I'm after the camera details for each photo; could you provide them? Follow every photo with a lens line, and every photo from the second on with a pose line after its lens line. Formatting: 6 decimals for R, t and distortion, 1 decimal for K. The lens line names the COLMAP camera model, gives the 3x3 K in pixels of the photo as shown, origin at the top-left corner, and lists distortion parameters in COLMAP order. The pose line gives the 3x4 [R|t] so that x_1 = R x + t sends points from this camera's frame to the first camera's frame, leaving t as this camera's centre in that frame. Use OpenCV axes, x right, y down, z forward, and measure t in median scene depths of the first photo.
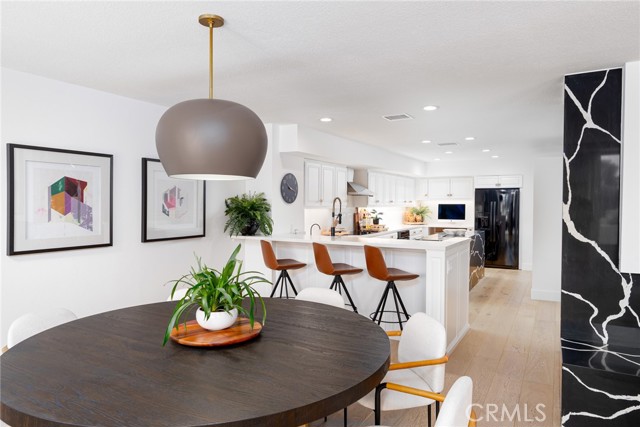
lens RADIAL K [[433.0, 0, 319.6], [0, 433.0, 210.9], [0, 0, 1]] dist [0.007697, -0.000887]
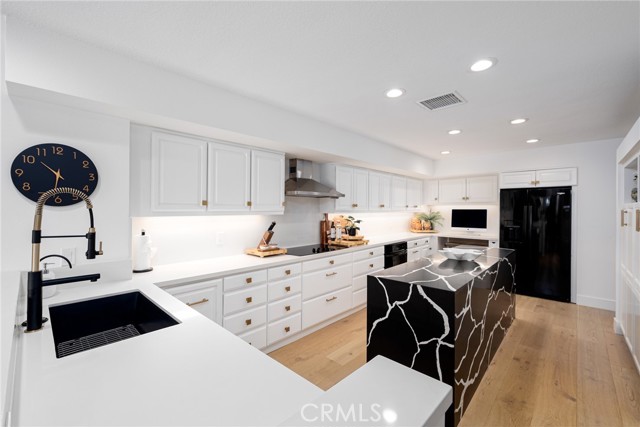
lens RADIAL K [[272.3, 0, 320.0], [0, 272.3, 210.8], [0, 0, 1]] dist [-0.001841, 0.000026]
pose [[0.969387, 0.000956, -0.245537, 0.171072], [-0.004000, 0.999921, -0.011897, -0.005766], [0.245506, 0.012515, 0.969314, 0.464007]]
